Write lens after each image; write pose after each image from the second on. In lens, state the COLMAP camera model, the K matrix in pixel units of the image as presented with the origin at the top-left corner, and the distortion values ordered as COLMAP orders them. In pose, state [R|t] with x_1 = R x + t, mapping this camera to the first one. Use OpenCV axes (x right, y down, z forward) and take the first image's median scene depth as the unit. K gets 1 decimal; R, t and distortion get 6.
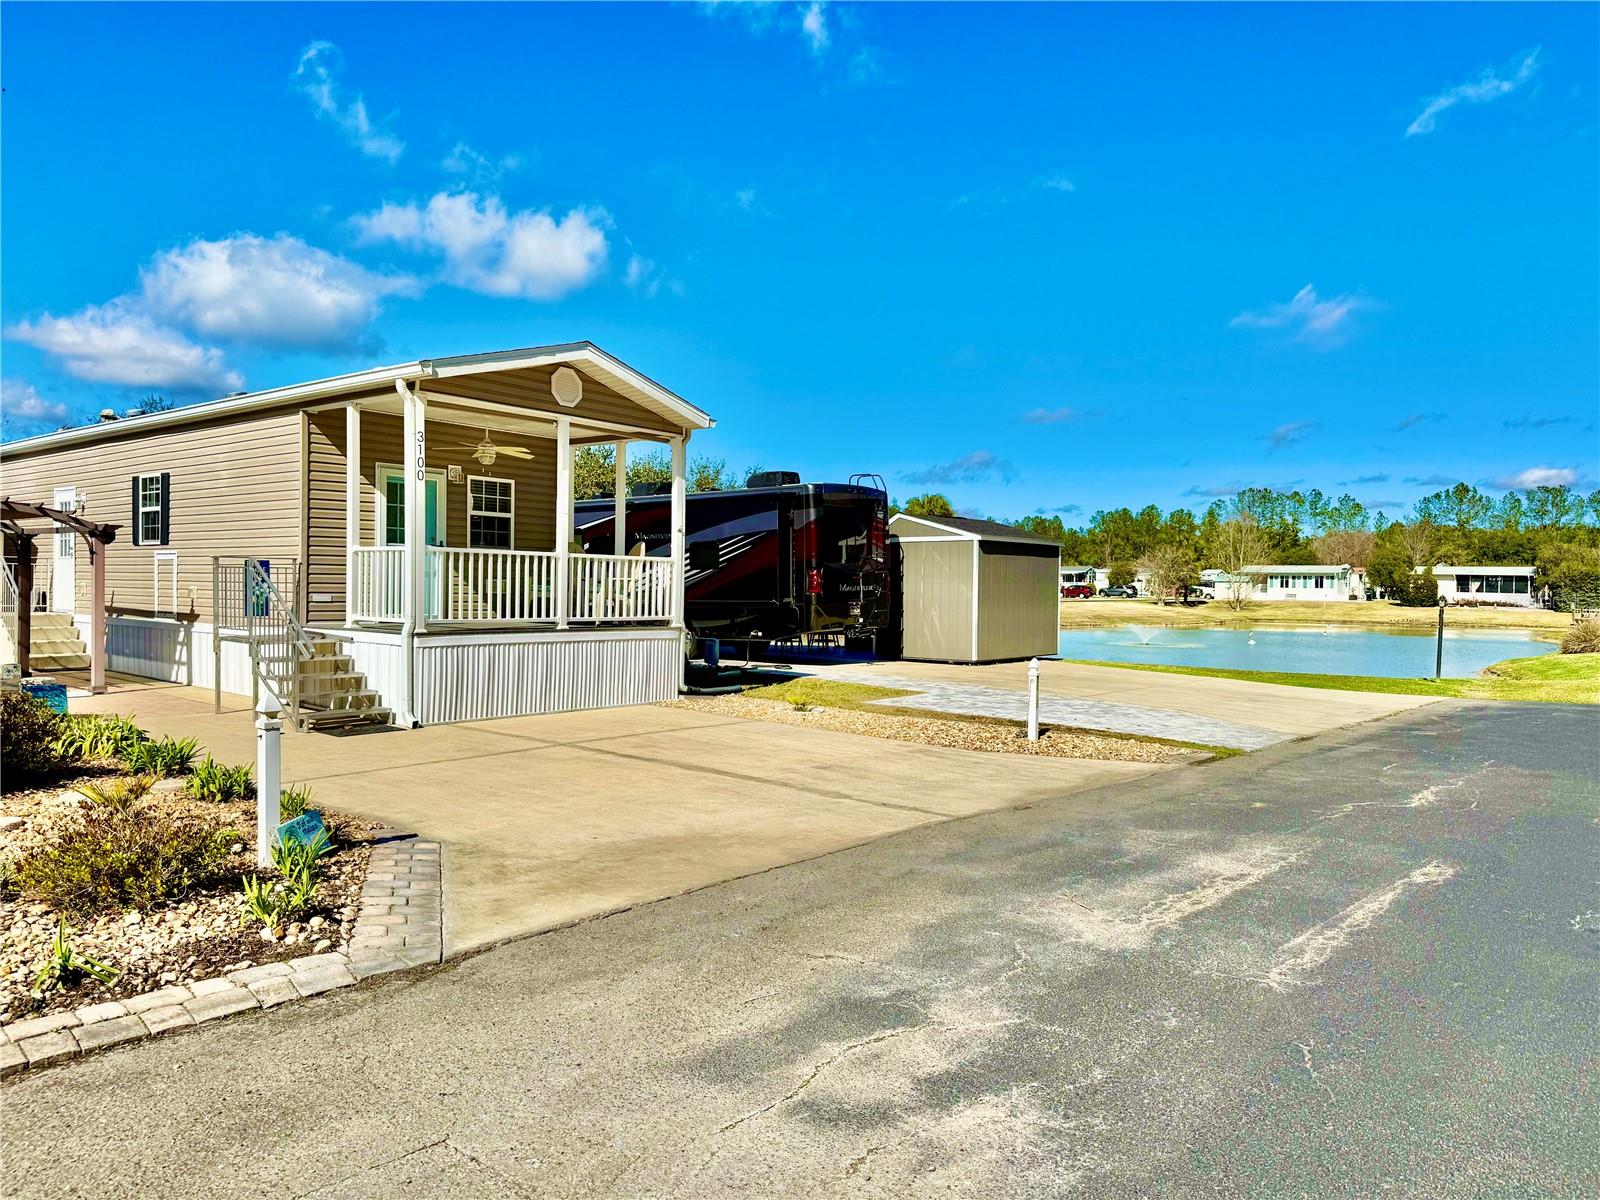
lens RADIAL K [[1107.4, 0, 793.6], [0, 1107.4, 610.3], [0, 0, 1]] dist [0.119959, -0.168721]
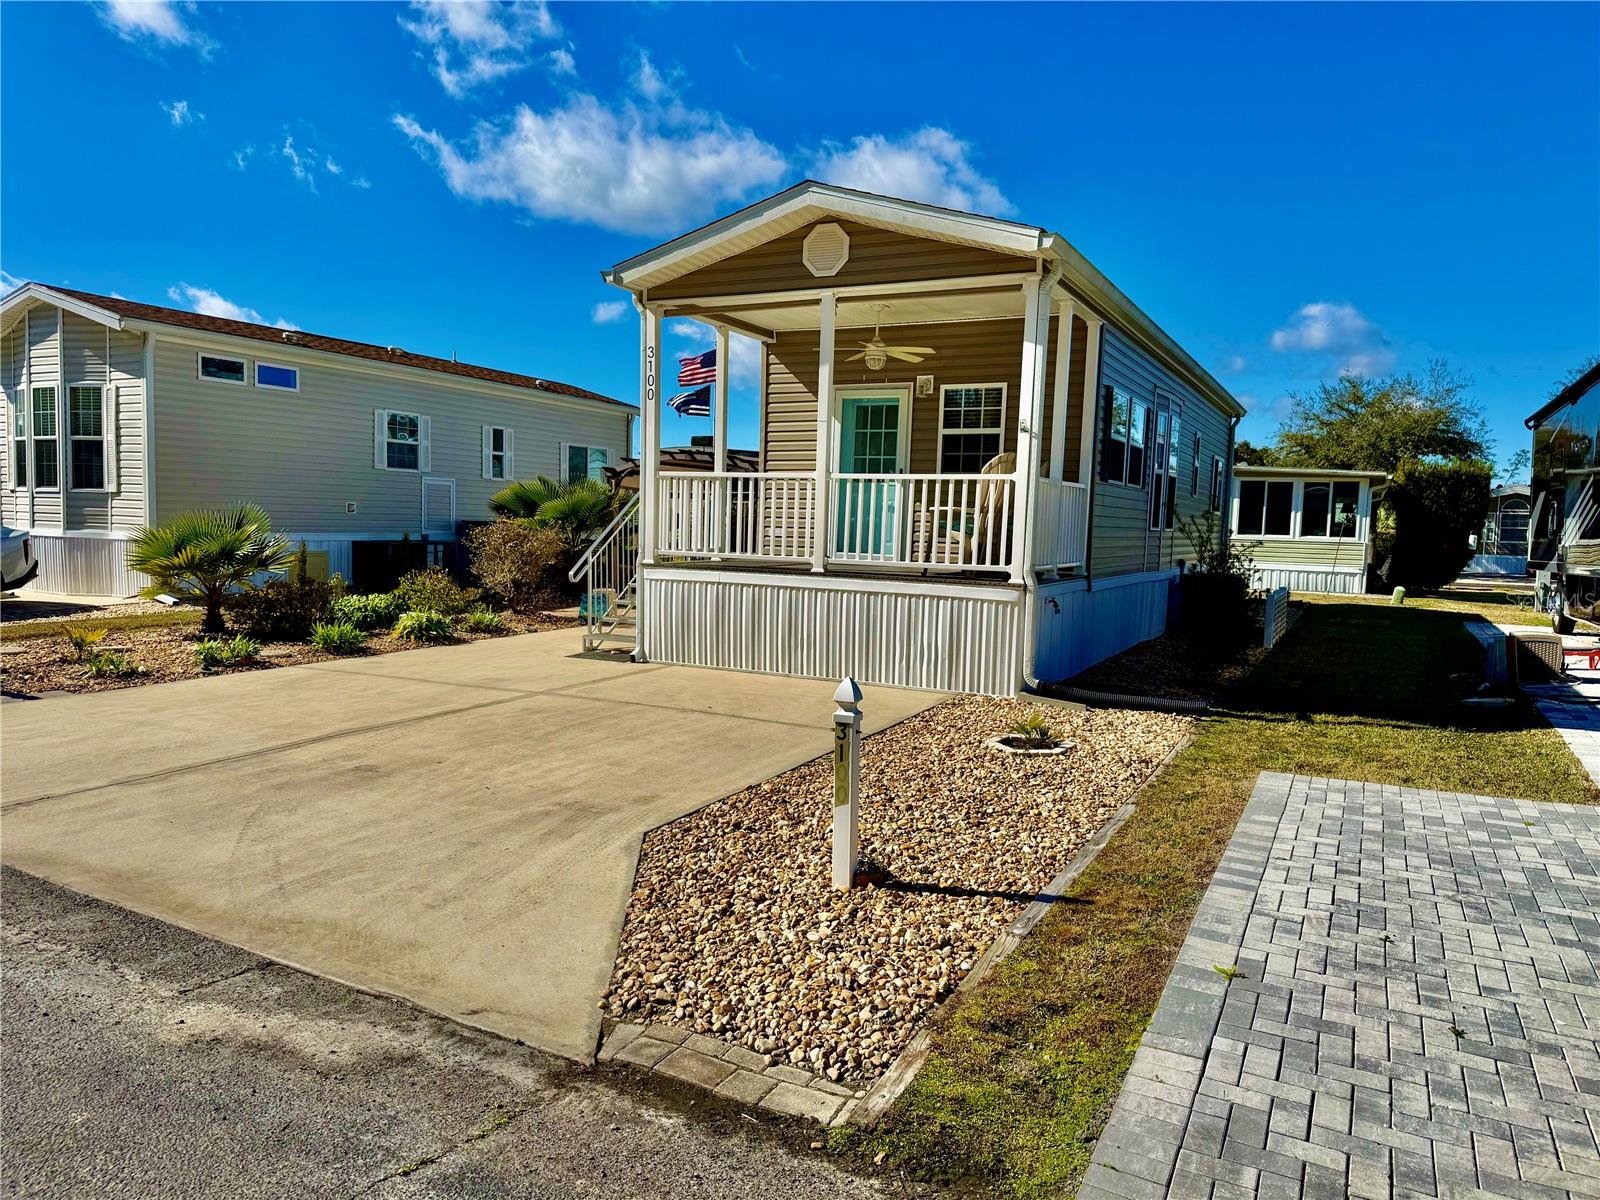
lens RADIAL K [[1103.0, 0, 807.6], [0, 1103.0, 625.2], [0, 0, 1]] dist [0.090589, -0.138493]
pose [[0.217934, 0.083266, -0.972405, 0.501273], [-0.046626, 0.996104, 0.074846, -0.003634], [0.974849, 0.029028, 0.220967, 0.767436]]
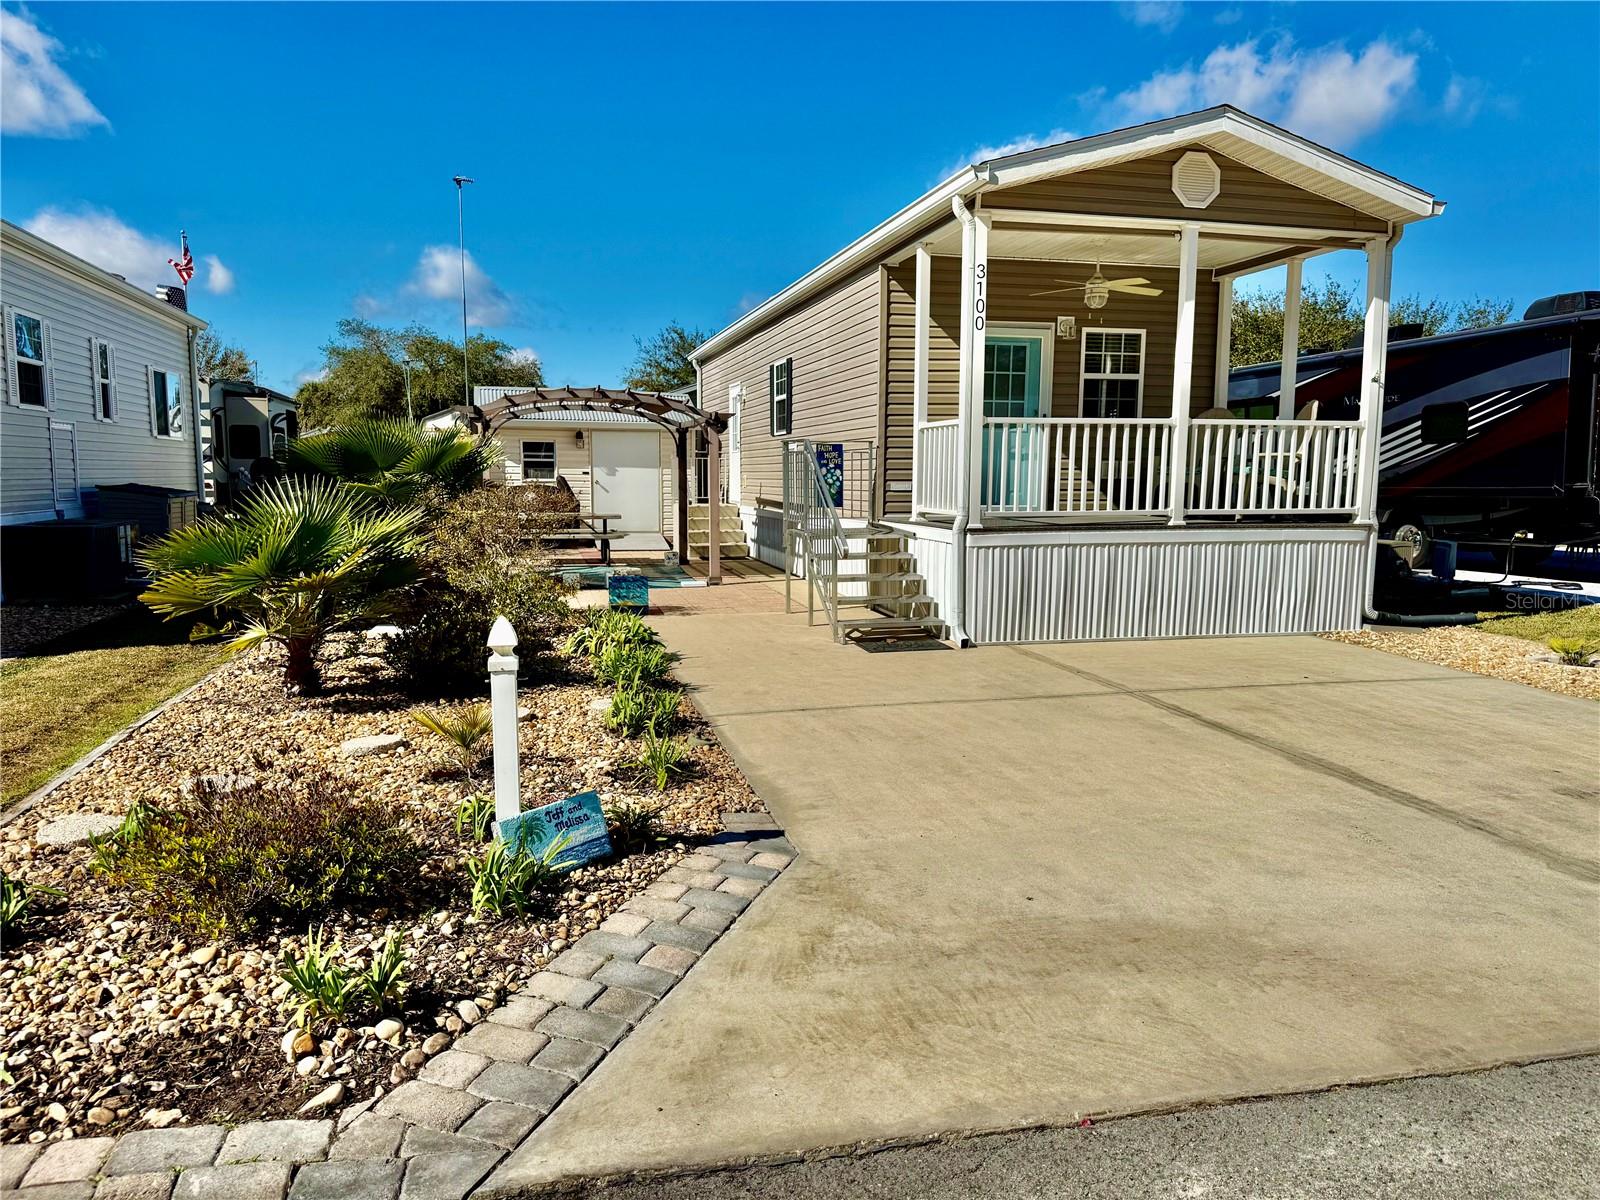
lens RADIAL K [[1115.4, 0, 797.0], [0, 1115.4, 610.5], [0, 0, 1]] dist [0.063483, -0.086913]
pose [[0.804882, 0.058612, -0.590533, 0.027250], [-0.002218, 0.995401, 0.095773, 0.002214], [0.593430, -0.075777, 0.801310, 0.242720]]
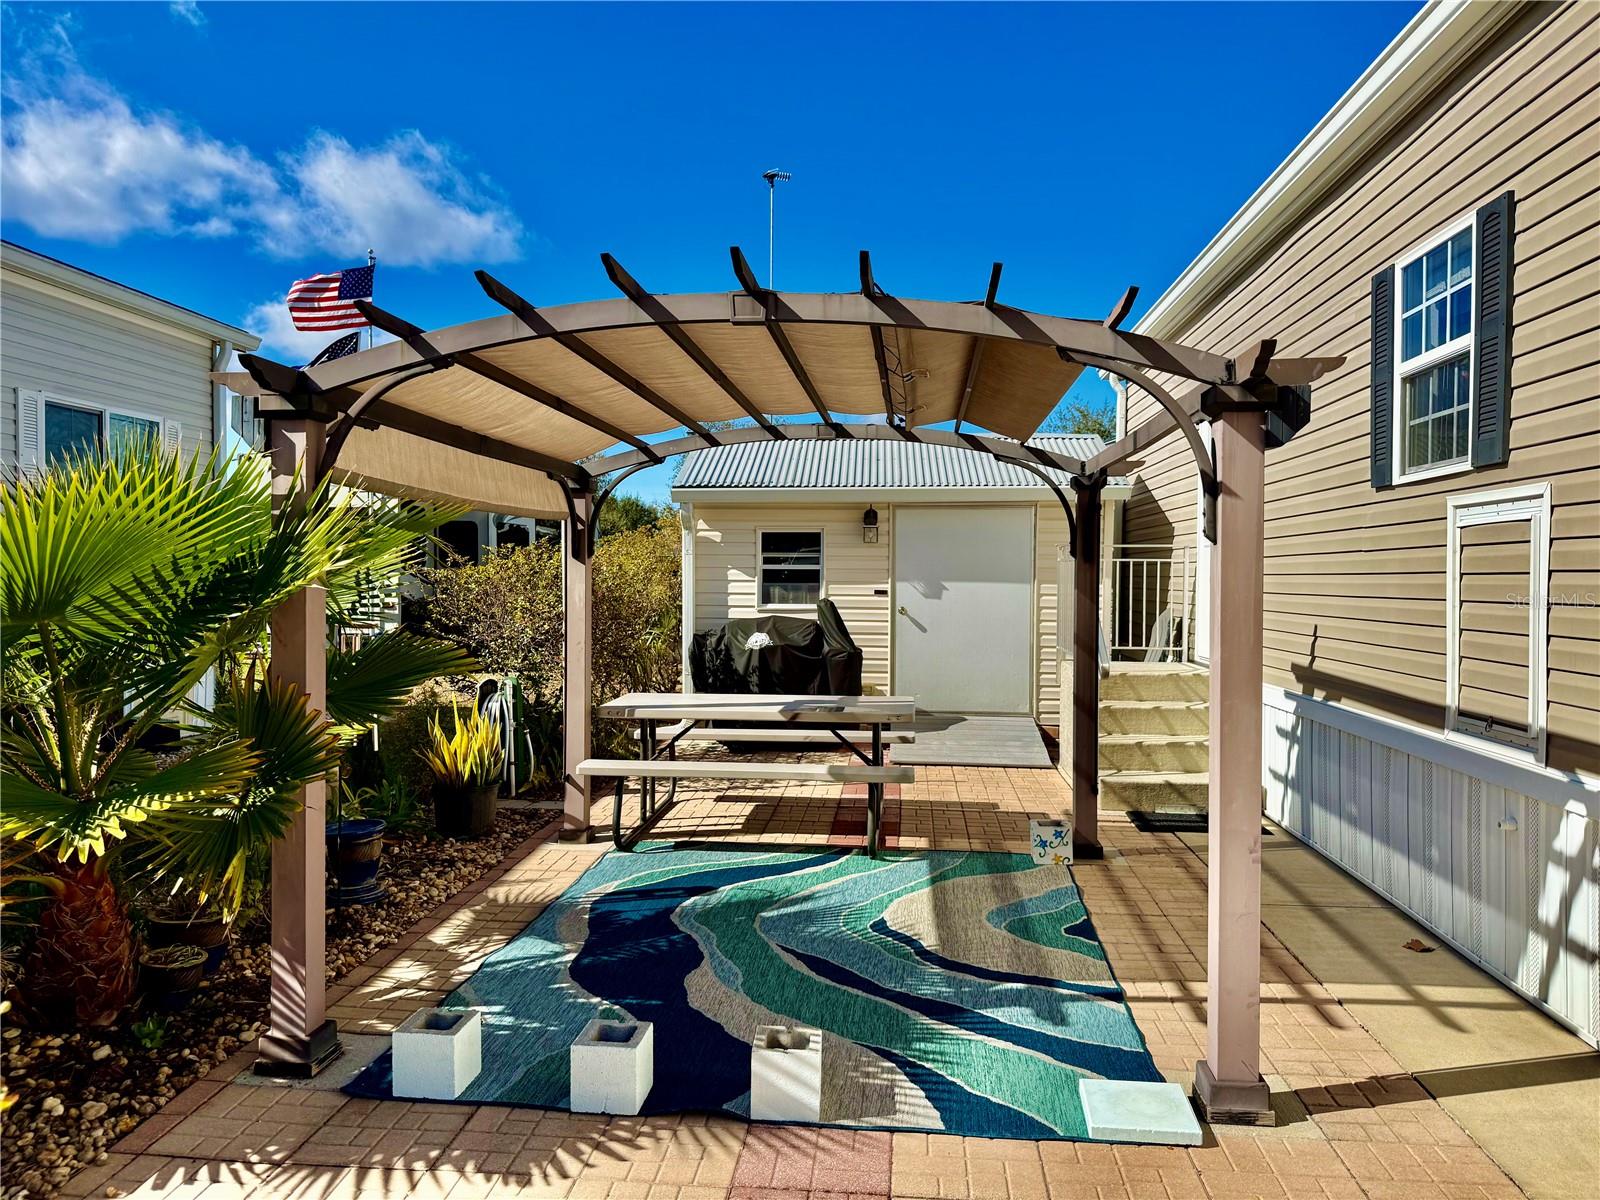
lens RADIAL K [[1115.4, 0, 797.0], [0, 1115.4, 610.5], [0, 0, 1]] dist [0.063483, -0.086913]
pose [[0.556317, 0.010276, -0.830907, -0.463840], [-0.010410, 0.999931, 0.005397, -0.025731], [0.830905, 0.005647, 0.556385, 0.777992]]
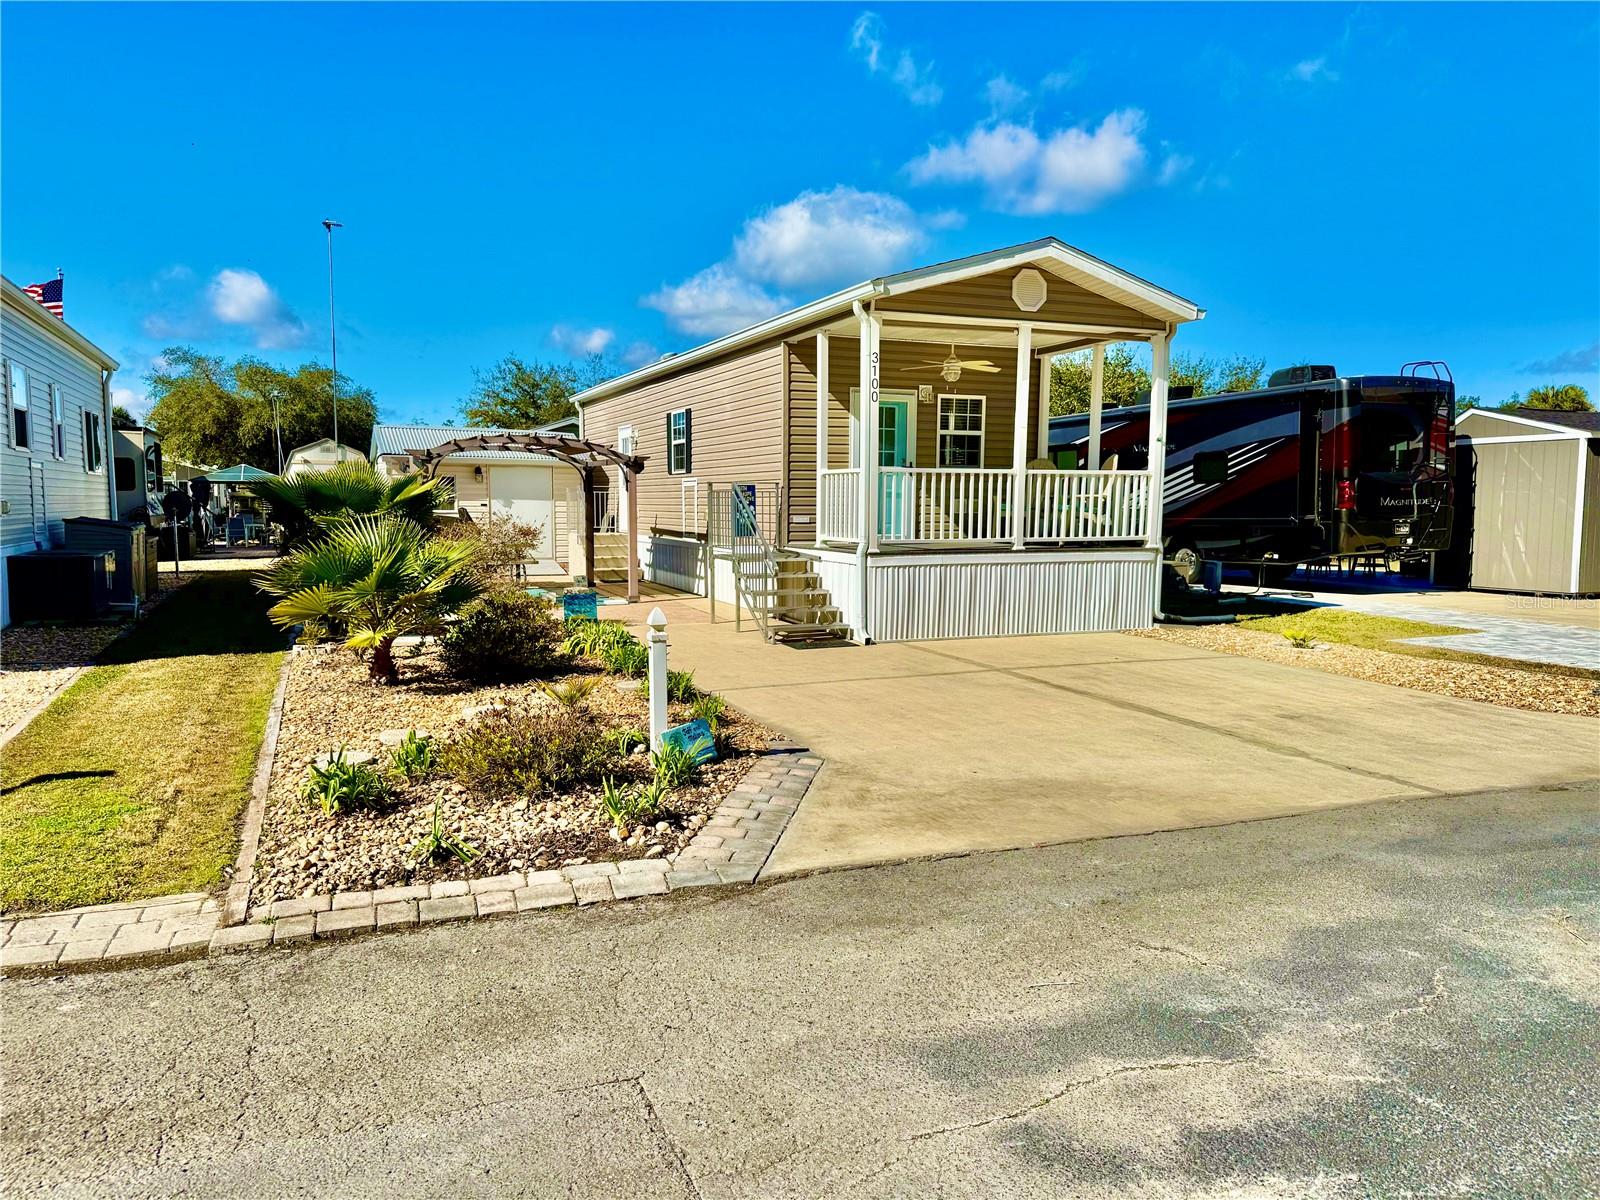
lens RADIAL K [[1106.7, 0, 798.2], [0, 1106.7, 607.0], [0, 0, 1]] dist [0.198145, -0.375932]
pose [[0.891222, 0.030572, -0.452536, 0.055528], [0.000351, 0.997679, 0.068092, 0.000435], [0.453567, -0.060844, 0.889143, 0.051834]]
